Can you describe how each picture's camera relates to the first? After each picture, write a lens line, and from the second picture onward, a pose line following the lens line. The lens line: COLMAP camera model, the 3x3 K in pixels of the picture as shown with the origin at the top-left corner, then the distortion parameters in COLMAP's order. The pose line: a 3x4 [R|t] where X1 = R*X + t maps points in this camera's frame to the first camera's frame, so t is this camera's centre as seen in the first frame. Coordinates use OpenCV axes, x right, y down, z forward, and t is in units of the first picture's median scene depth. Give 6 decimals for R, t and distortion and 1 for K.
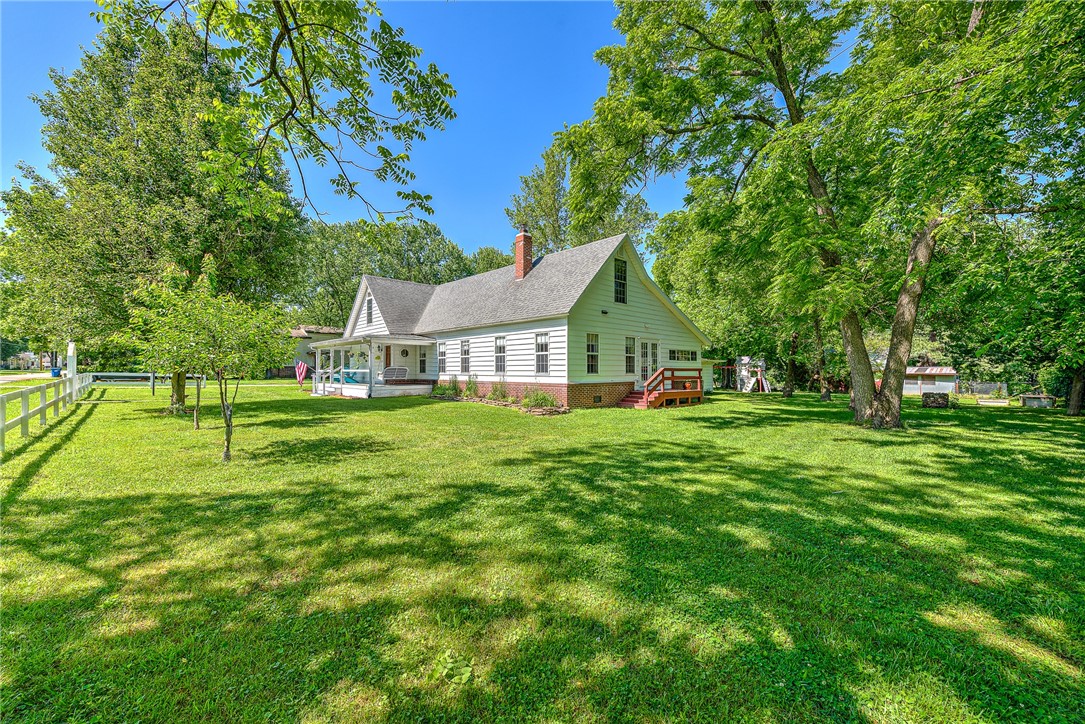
lens RADIAL K [[426.6, 0, 536.1], [0, 426.6, 363.6], [0, 0, 1]] dist [0.001425, 0.000027]
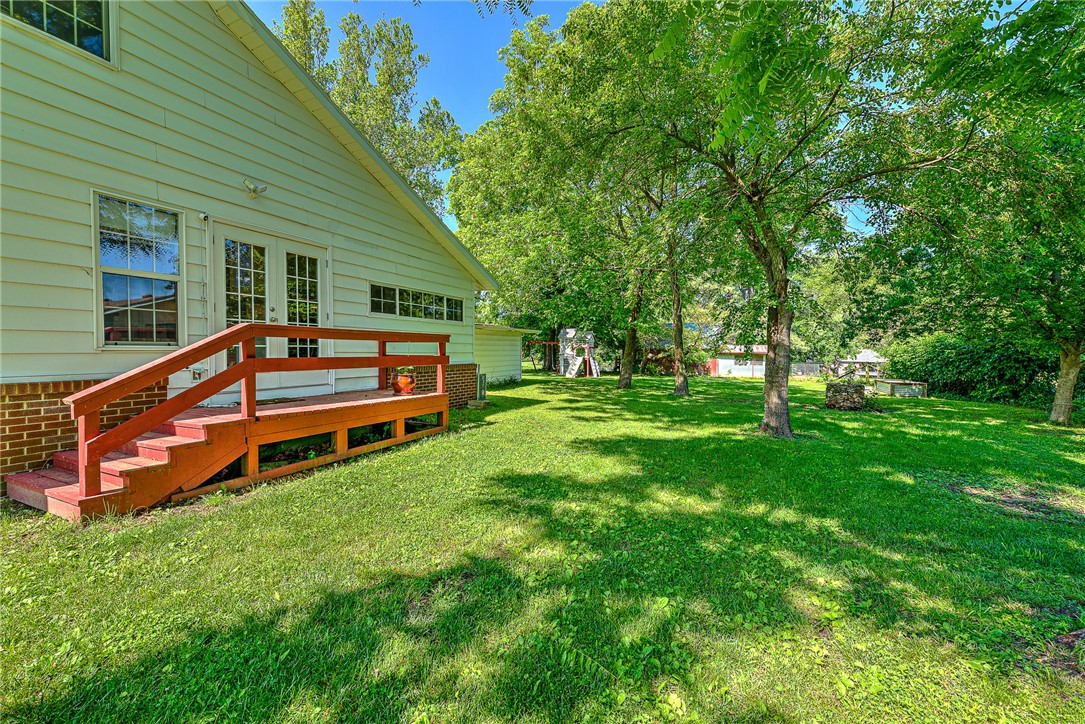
lens RADIAL K [[426.6, 0, 543.6], [0, 426.6, 360.1], [0, 0, 1]] dist [0.001425, 0.000027]
pose [[0.927919, -0.001018, 0.372781, 0.189122], [-0.015428, 0.999035, 0.041132, 0.009644], [-0.372463, -0.043918, 0.927007, 0.362946]]
